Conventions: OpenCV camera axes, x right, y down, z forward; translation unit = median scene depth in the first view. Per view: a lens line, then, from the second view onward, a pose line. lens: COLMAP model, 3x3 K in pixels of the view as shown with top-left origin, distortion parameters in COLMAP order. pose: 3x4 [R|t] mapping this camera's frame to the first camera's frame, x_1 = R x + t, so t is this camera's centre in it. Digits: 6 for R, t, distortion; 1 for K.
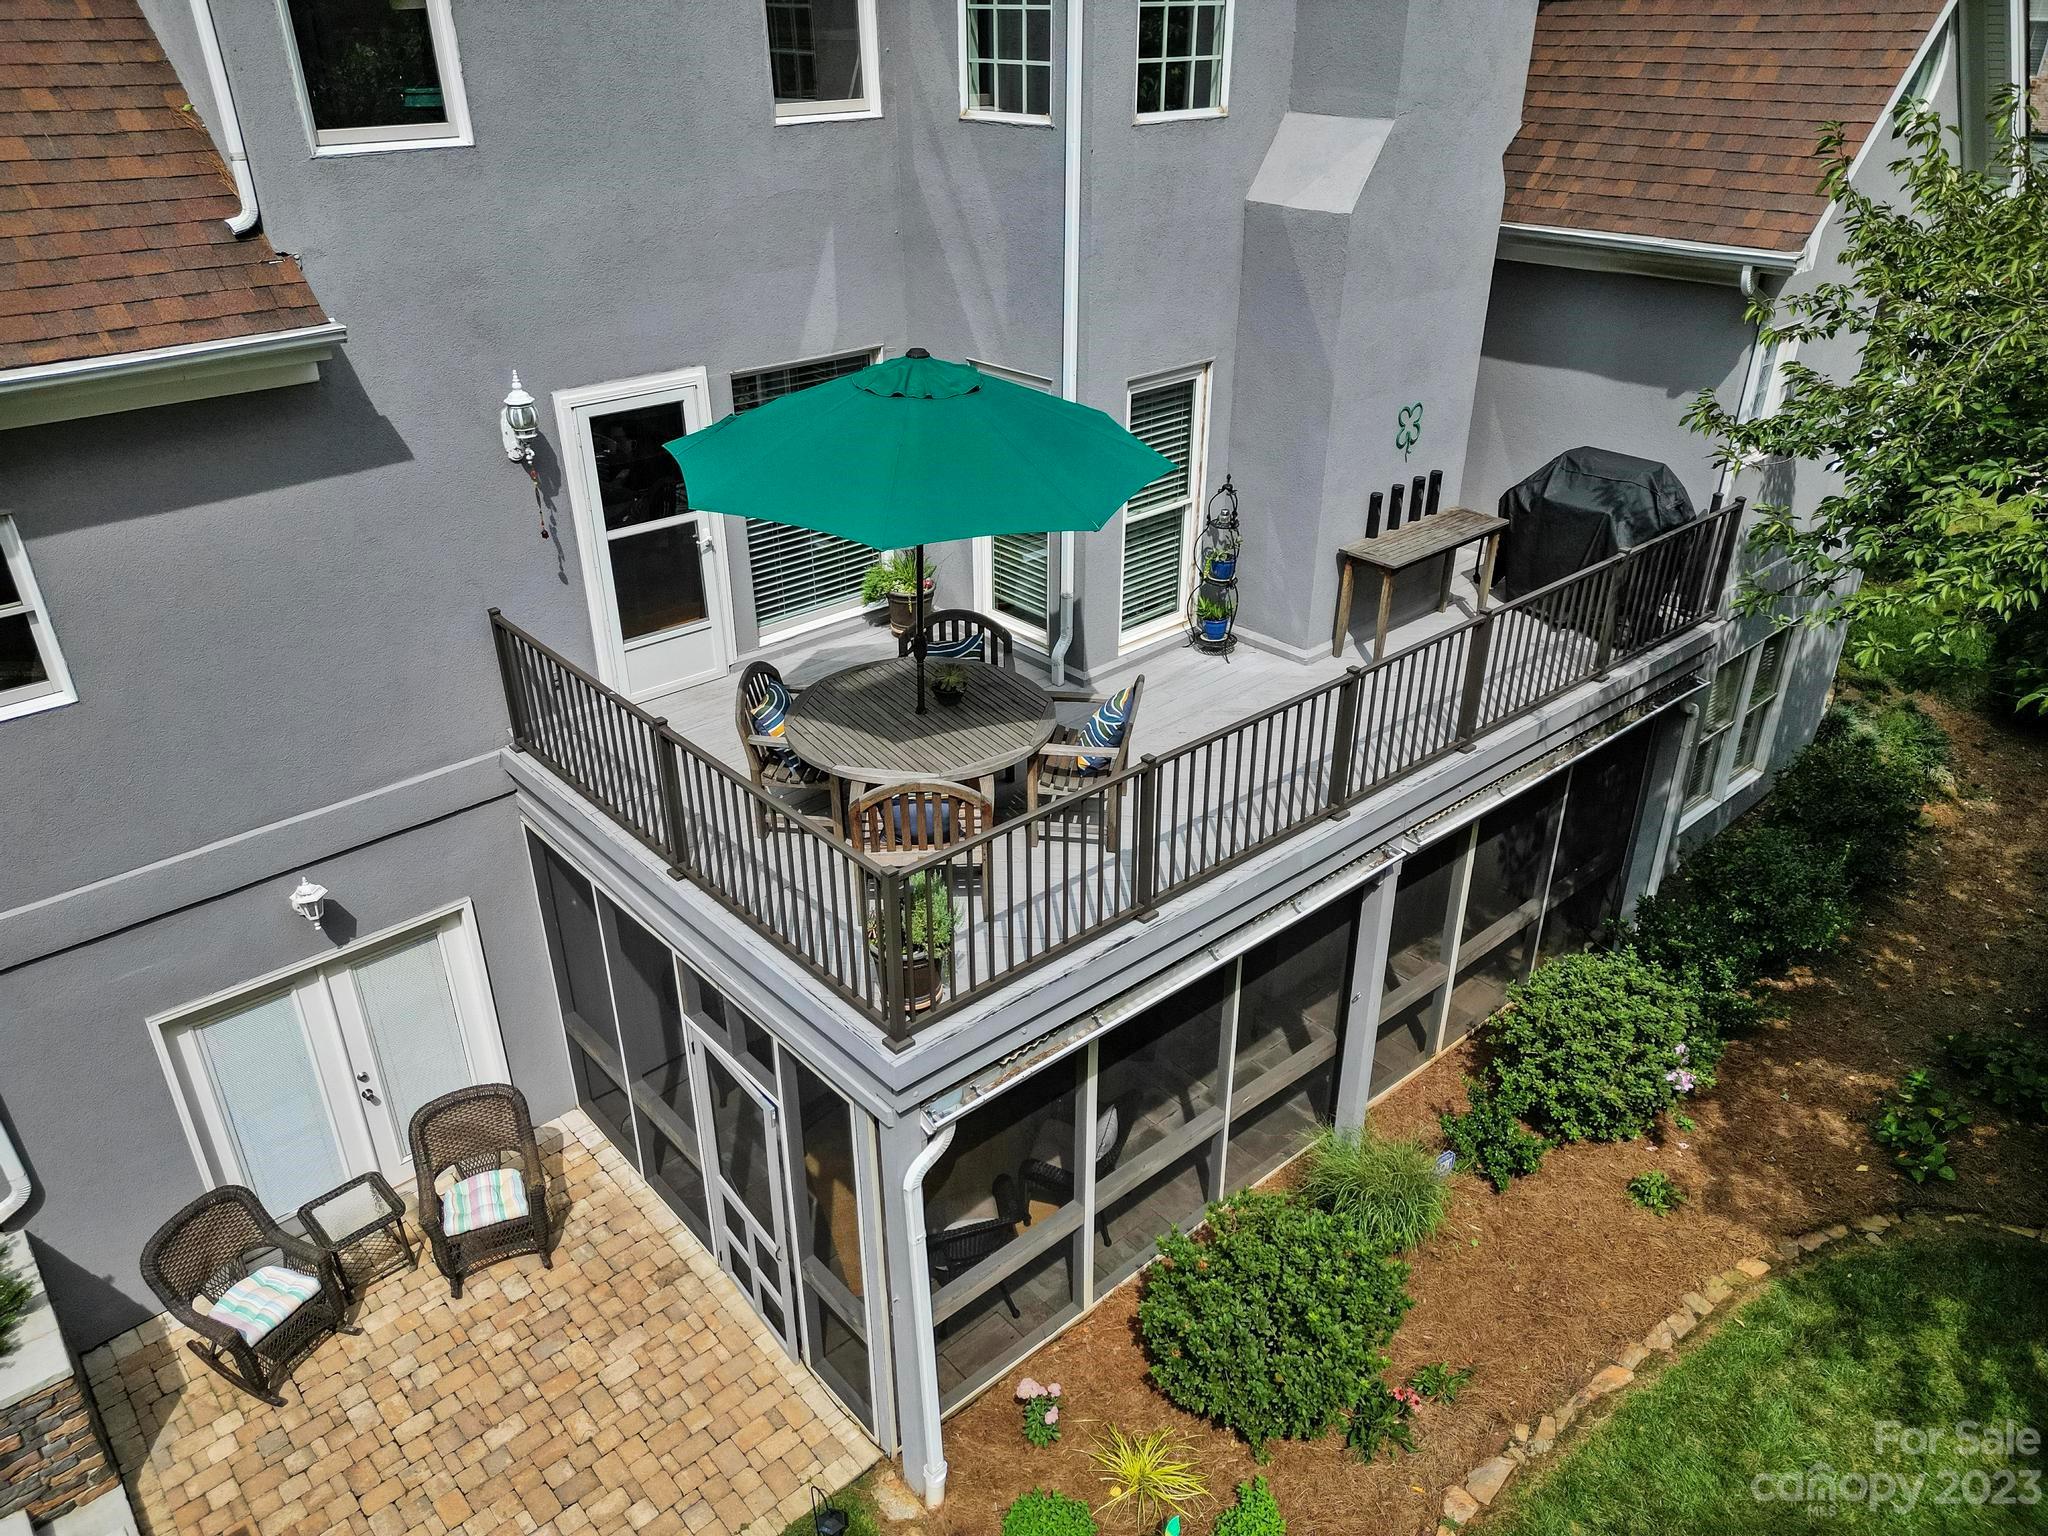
lens RADIAL K [[1446.8, 0, 1057.9], [0, 1446.8, 768.5], [0, 0, 1]] dist [0.053183, -0.058281]
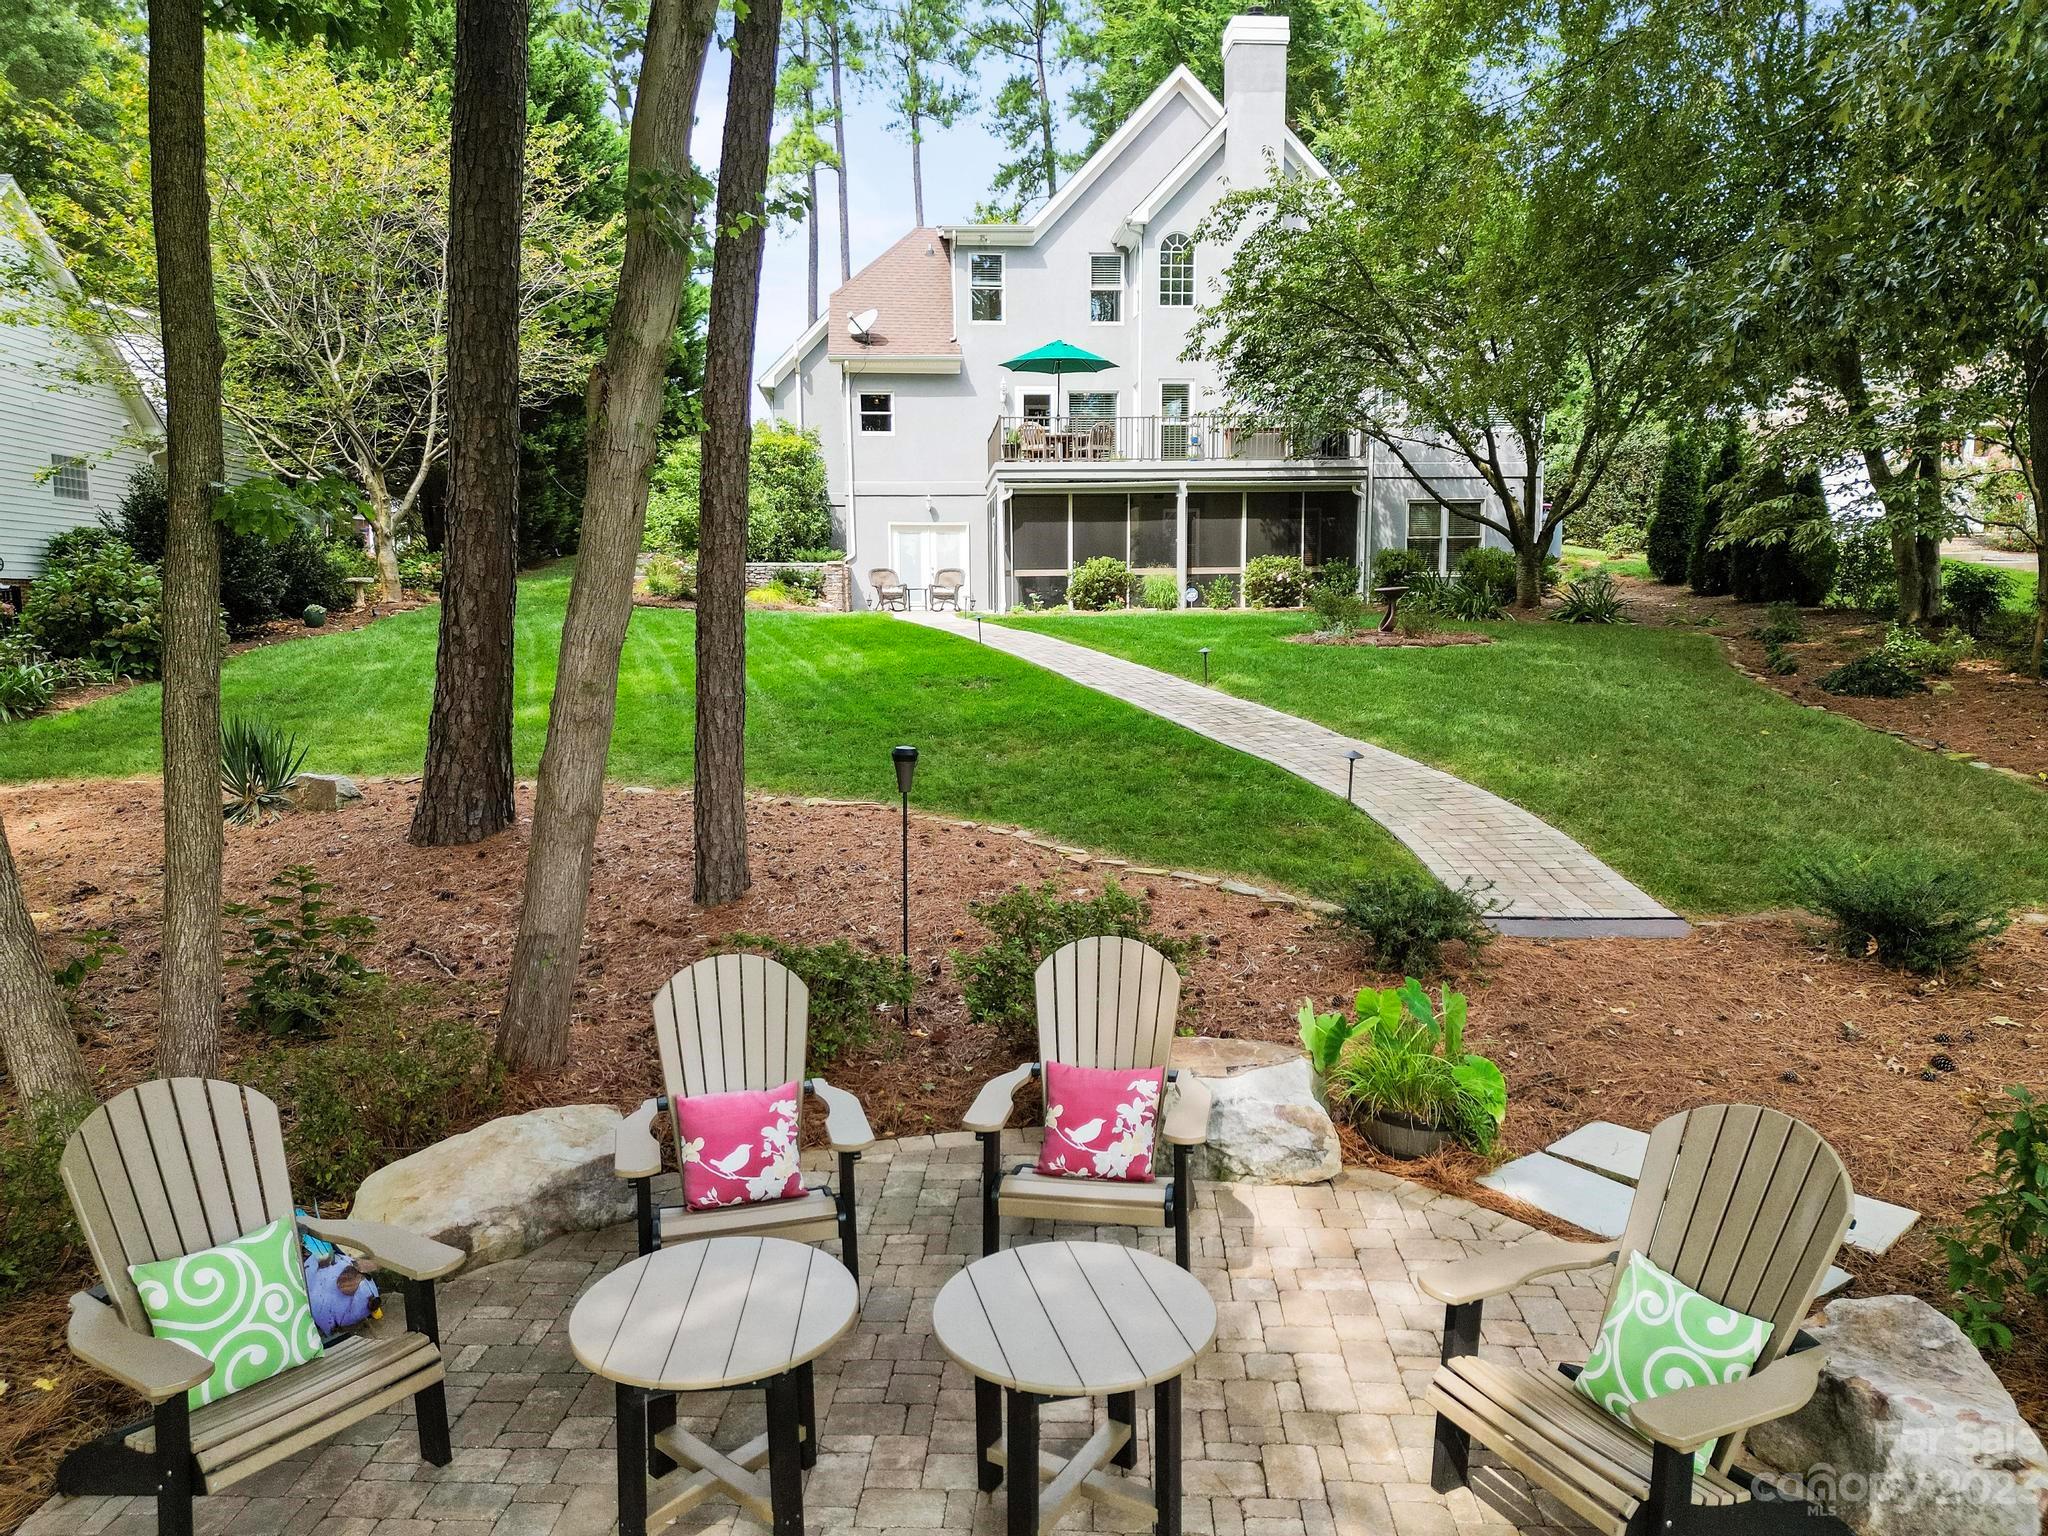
lens RADIAL K [[1447.2, 0, 1017.7], [0, 1447.2, 761.8], [0, 0, 1]] dist [0.071060, -0.076629]
pose [[0.789693, 0.058230, -0.610733, 2.092734], [-0.287267, 0.914708, -0.284230, 1.767028], [0.542092, 0.399897, 0.739066, -1.469777]]
